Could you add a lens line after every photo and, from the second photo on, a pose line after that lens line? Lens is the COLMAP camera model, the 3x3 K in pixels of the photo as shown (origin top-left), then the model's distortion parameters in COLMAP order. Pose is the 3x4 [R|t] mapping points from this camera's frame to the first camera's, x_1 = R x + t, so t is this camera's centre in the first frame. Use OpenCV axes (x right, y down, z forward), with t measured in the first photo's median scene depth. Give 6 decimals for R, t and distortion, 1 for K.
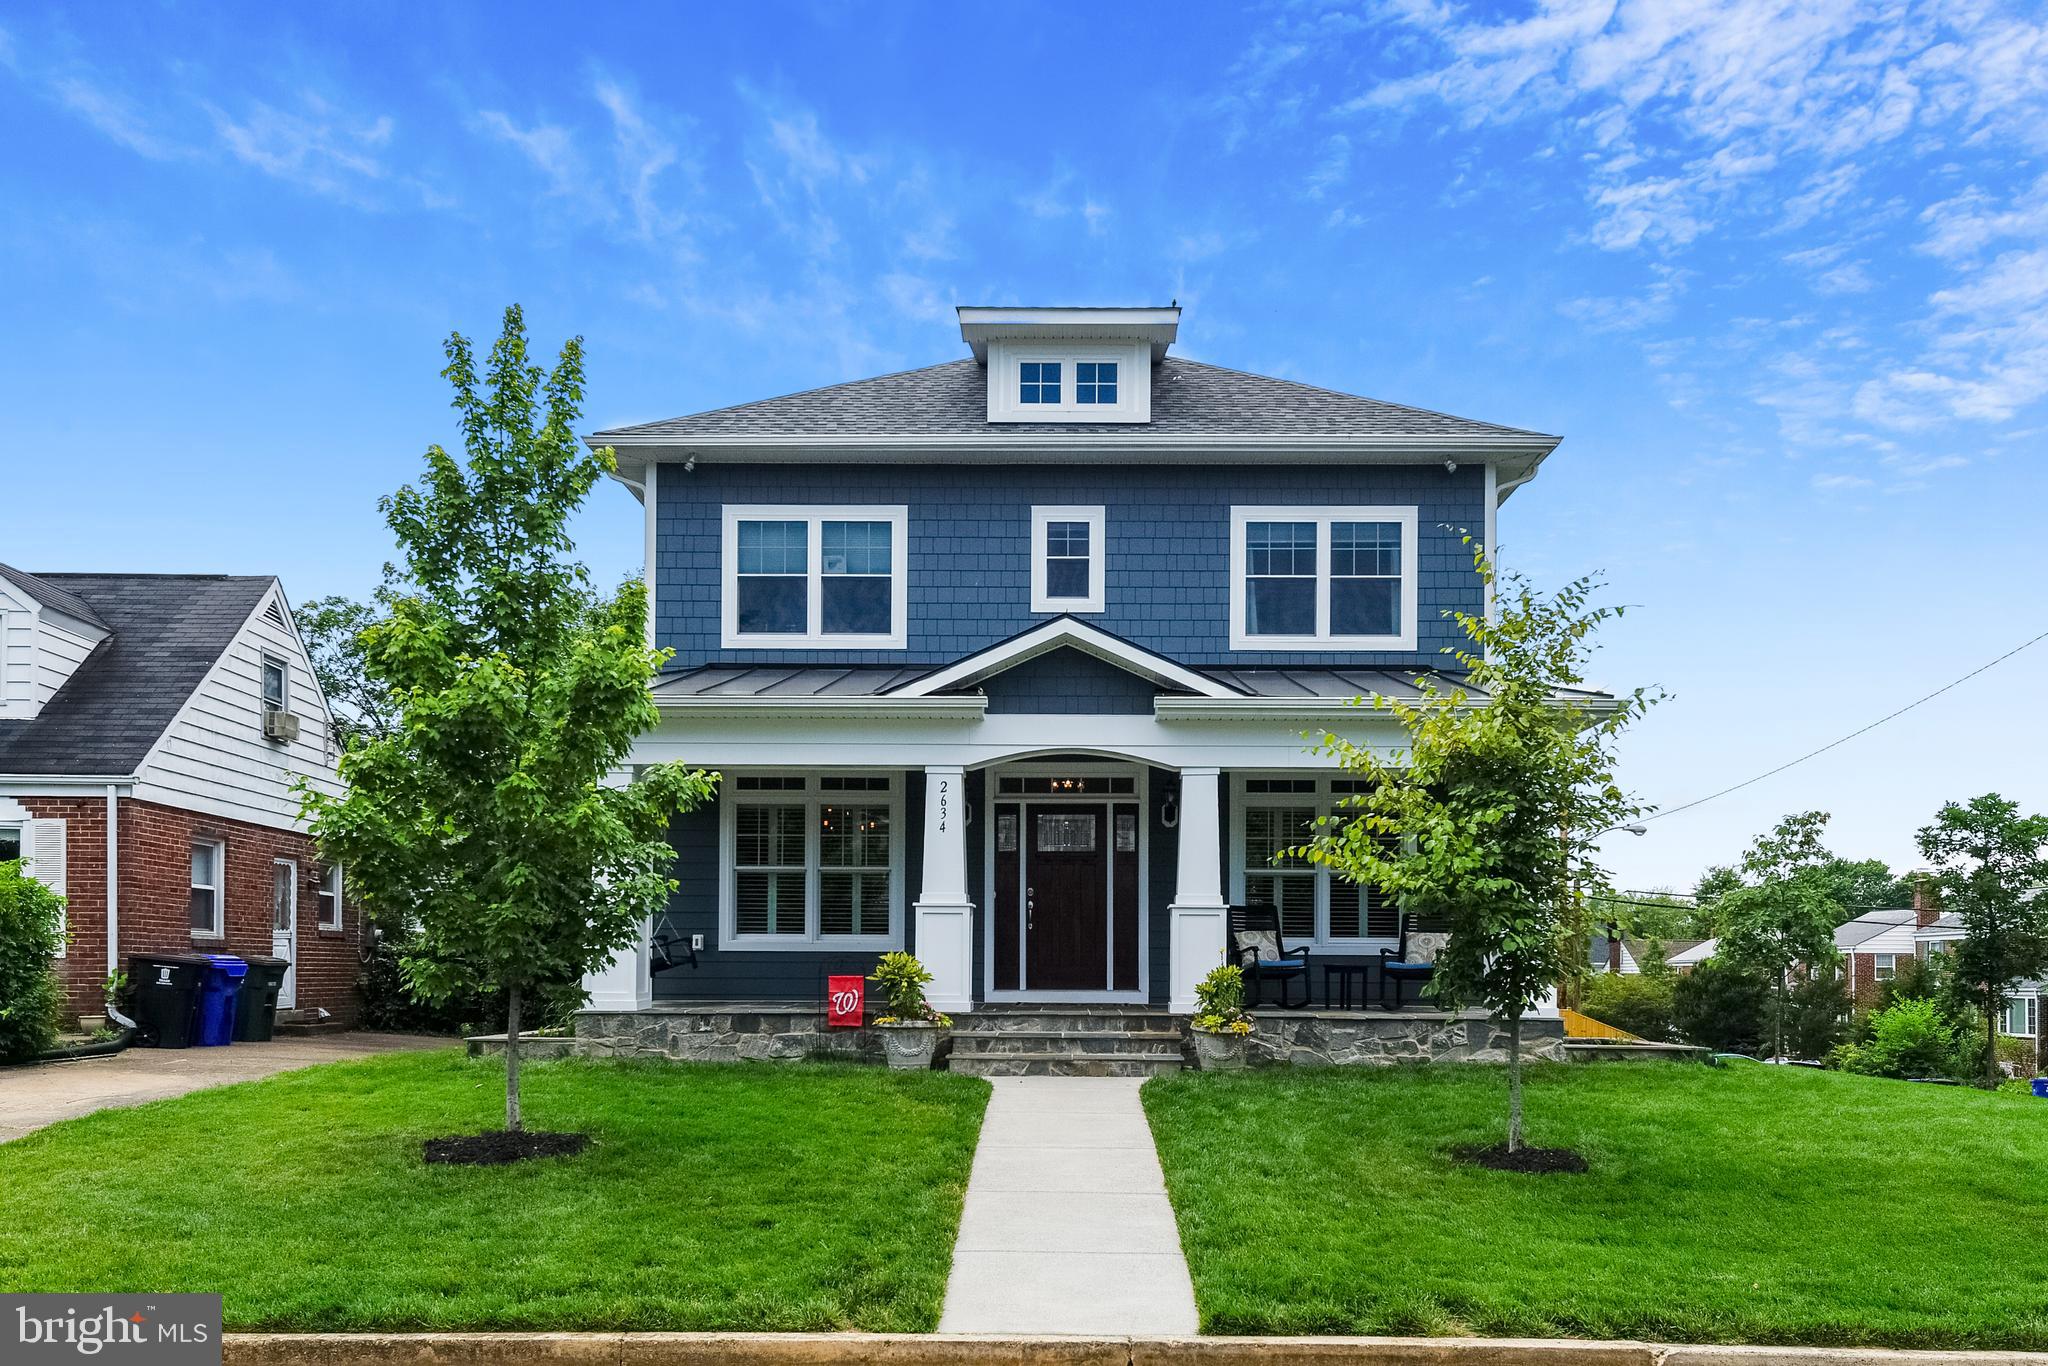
lens RADIAL K [[1826.9, 0, 984.6], [0, 1826.9, 710.9], [0, 0, 1]] dist [0.005687, 0.000573]
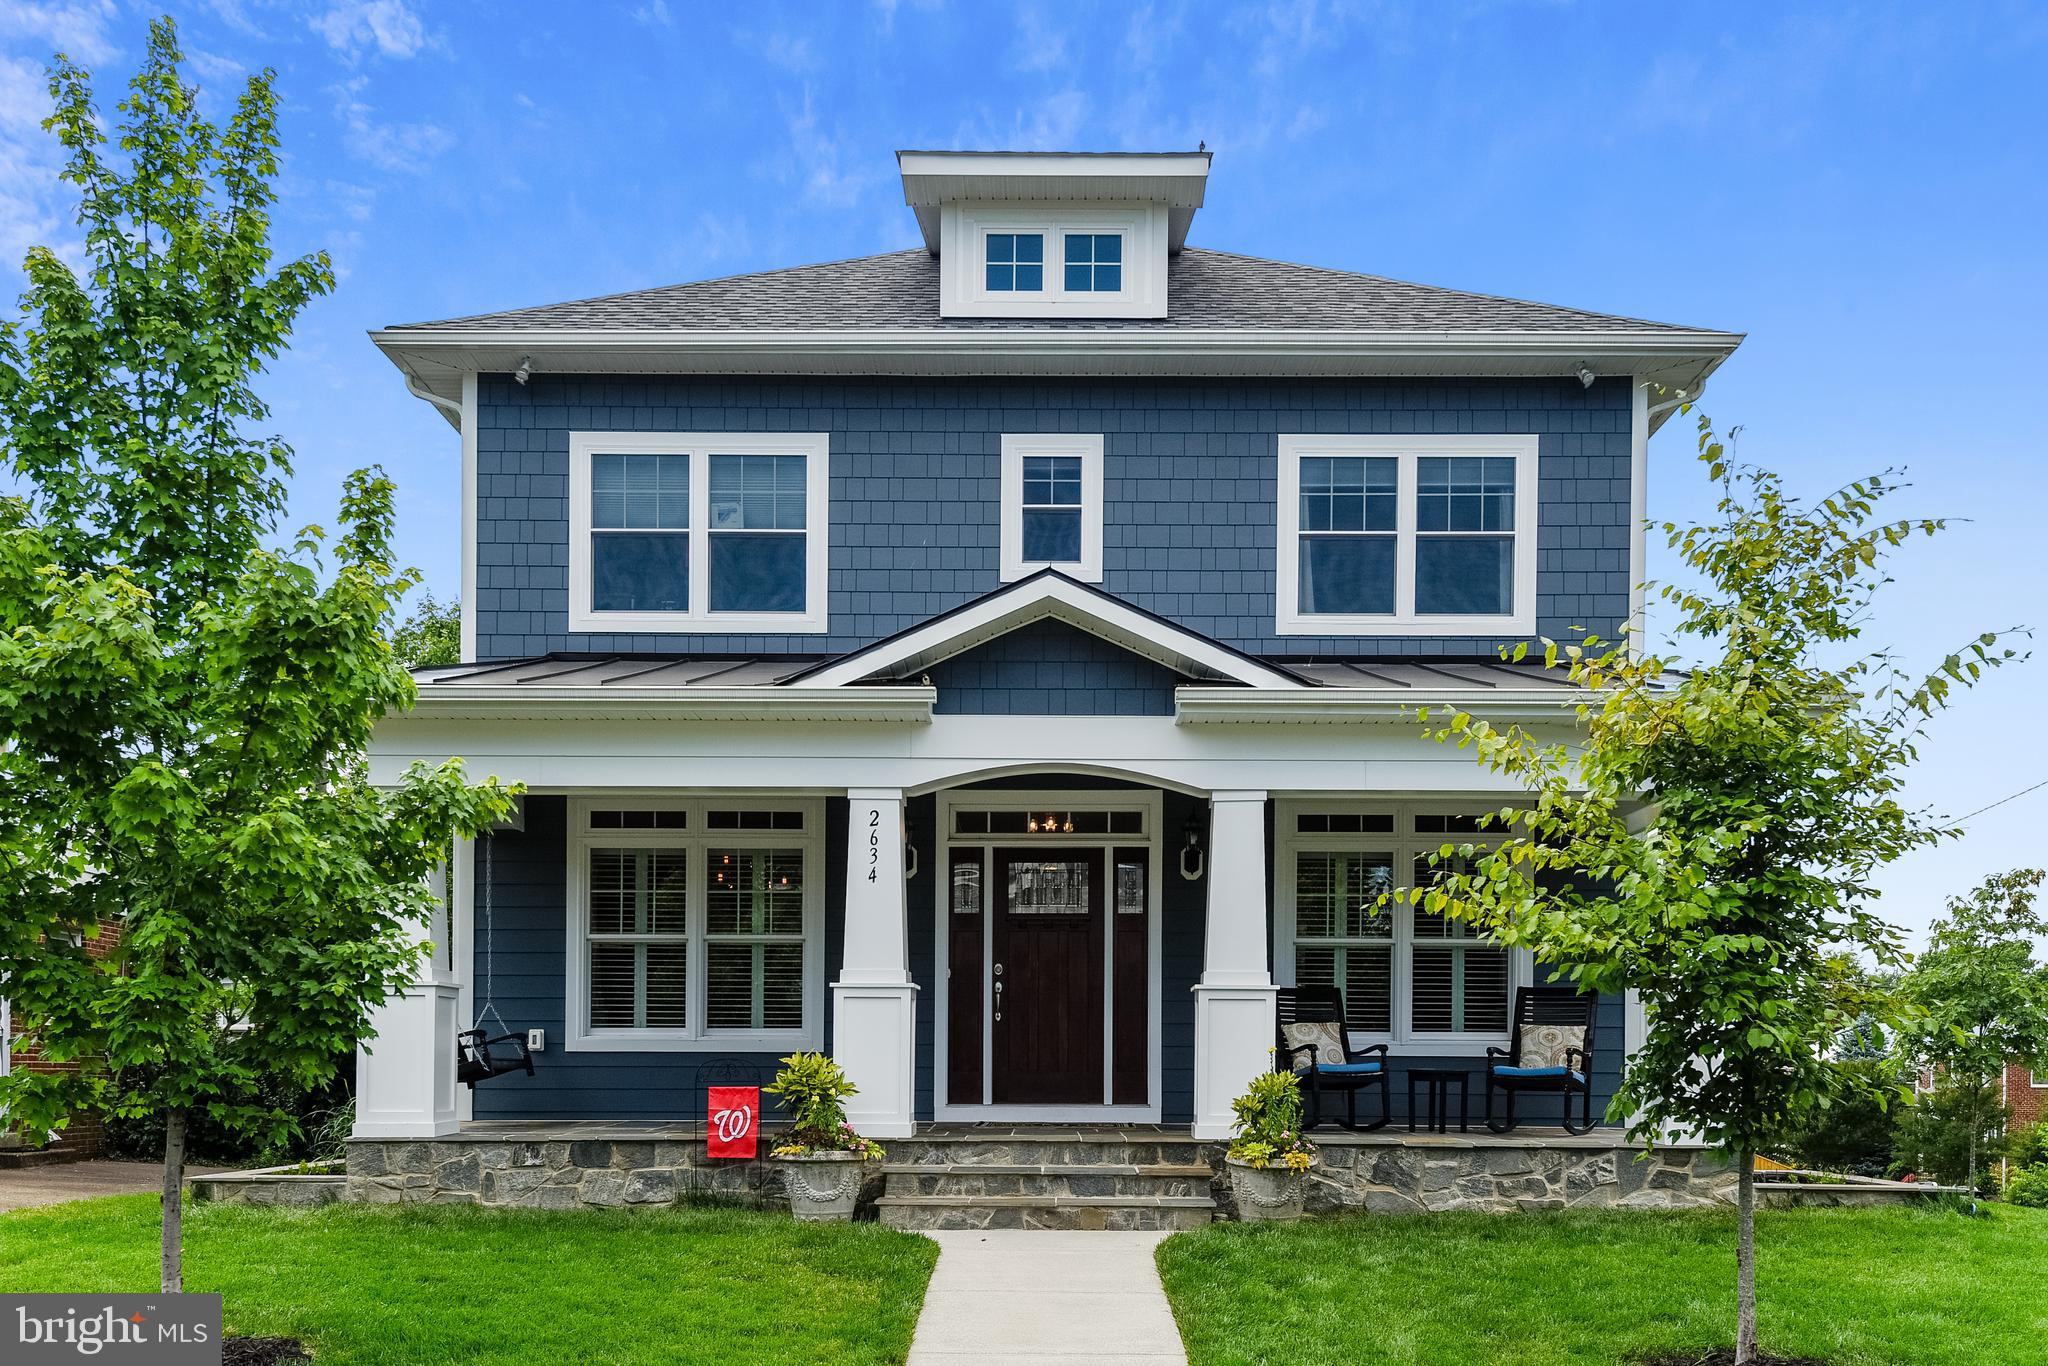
lens RADIAL K [[2122.4, 0, 997.1], [0, 2122.4, 854.6], [0, 0, 1]] dist [0.042628, -0.001344]
pose [[0.999782, 0.001121, 0.020841, 0.007721], [-0.001924, 0.999255, 0.038553, 0.023603], [-0.020783, -0.038584, 0.999039, 0.180399]]
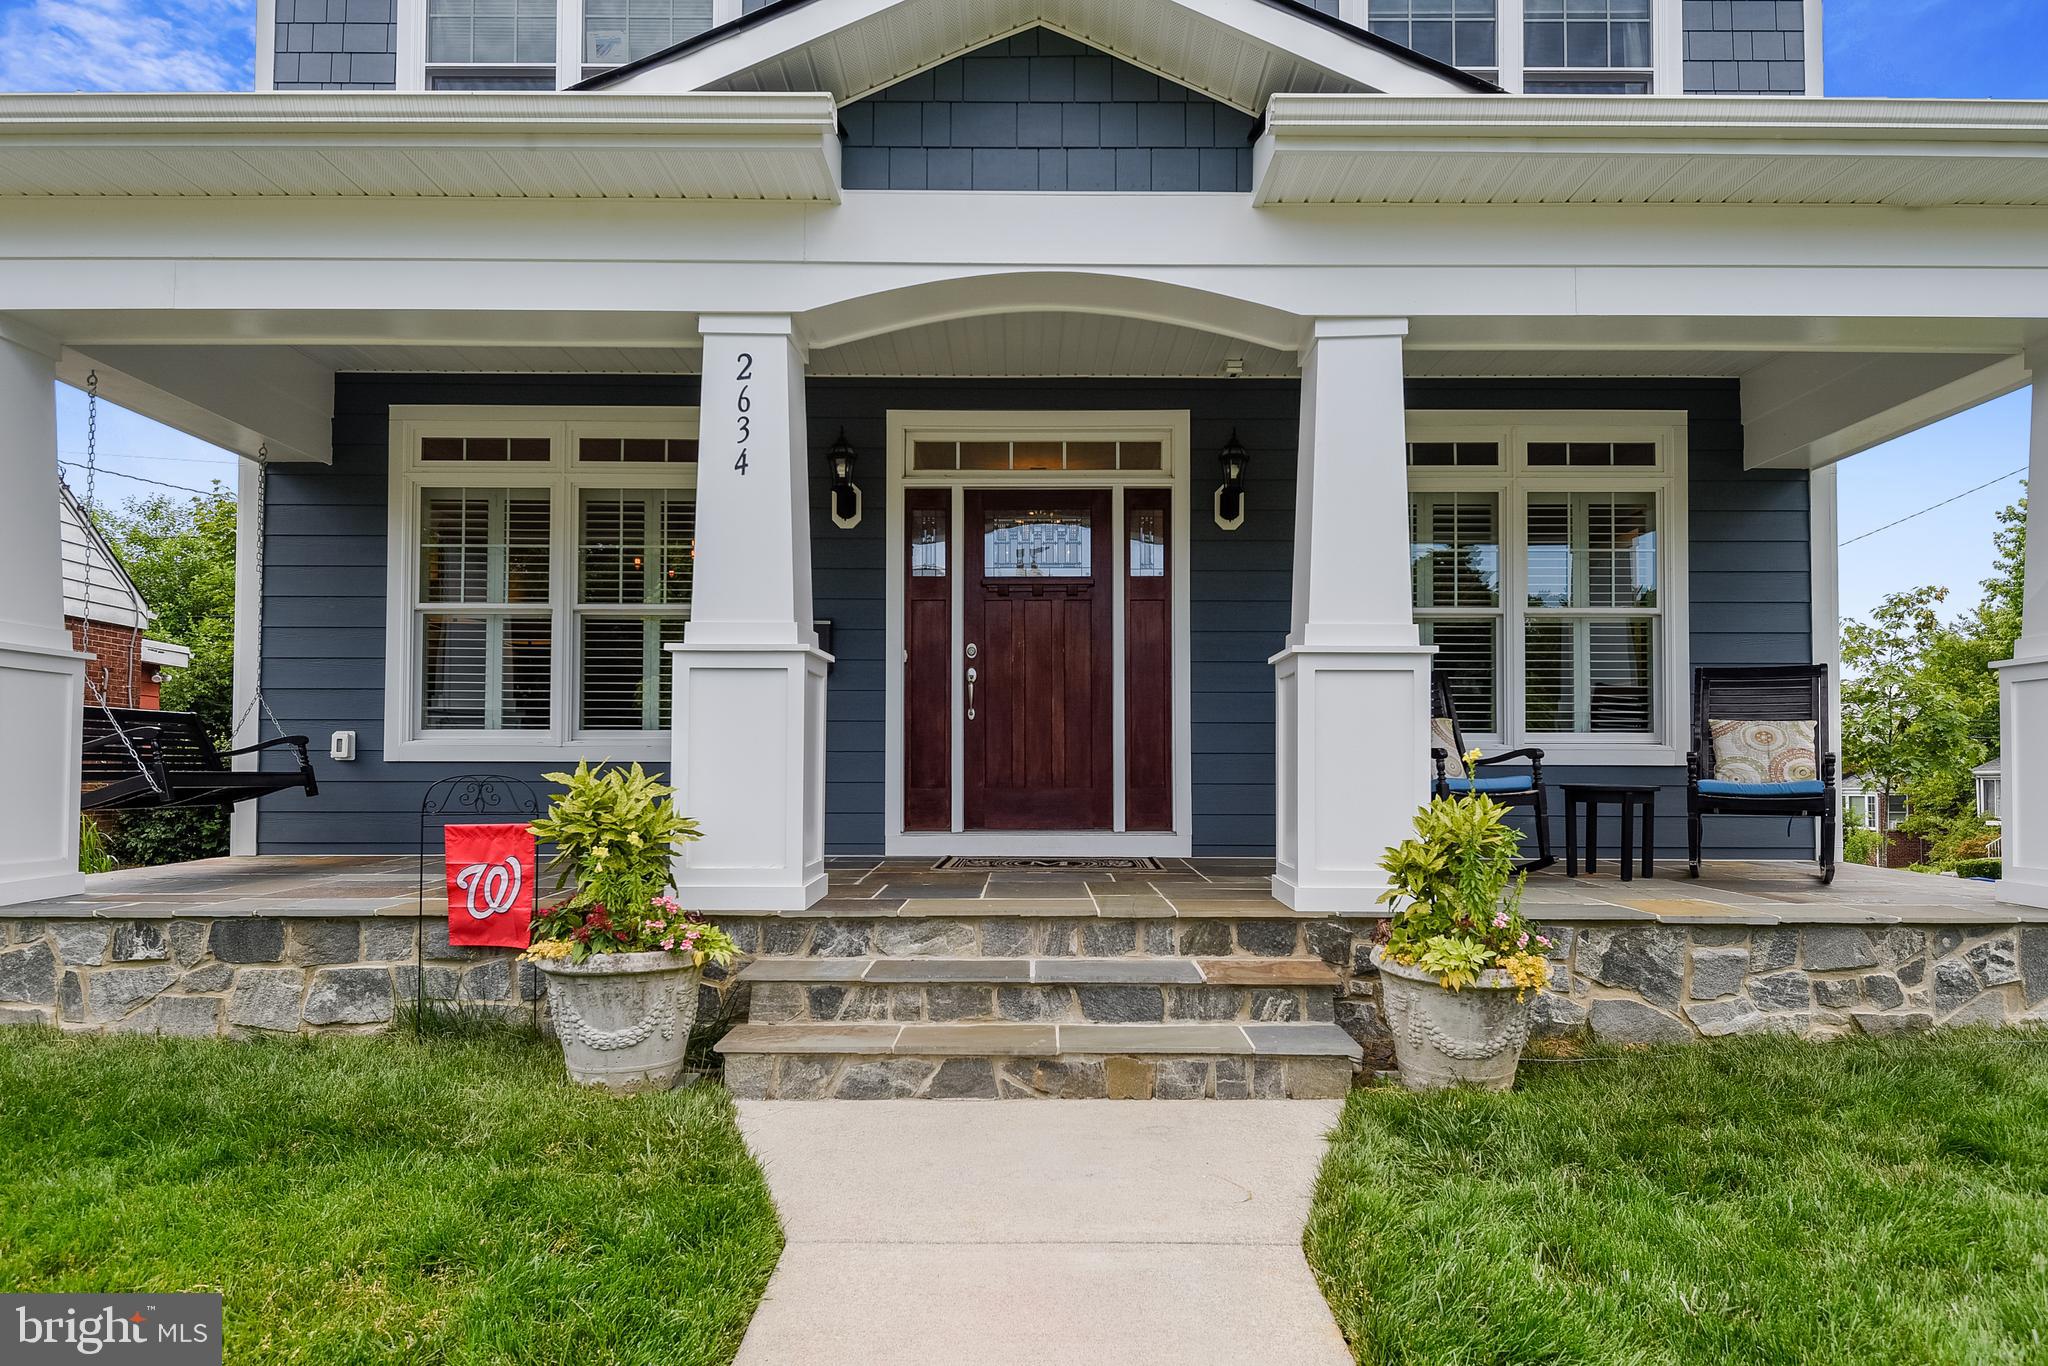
lens RADIAL K [[1261.7, 0, 1024.0], [0, 1261.7, 683.0], [0, 0, 1]] dist [-0.002185, -0.002604]
pose [[0.999185, -0.000910, 0.040366, 0.028565], [-0.001983, 0.997434, 0.071565, 0.091104], [-0.040328, -0.071587, 0.996619, 0.698016]]
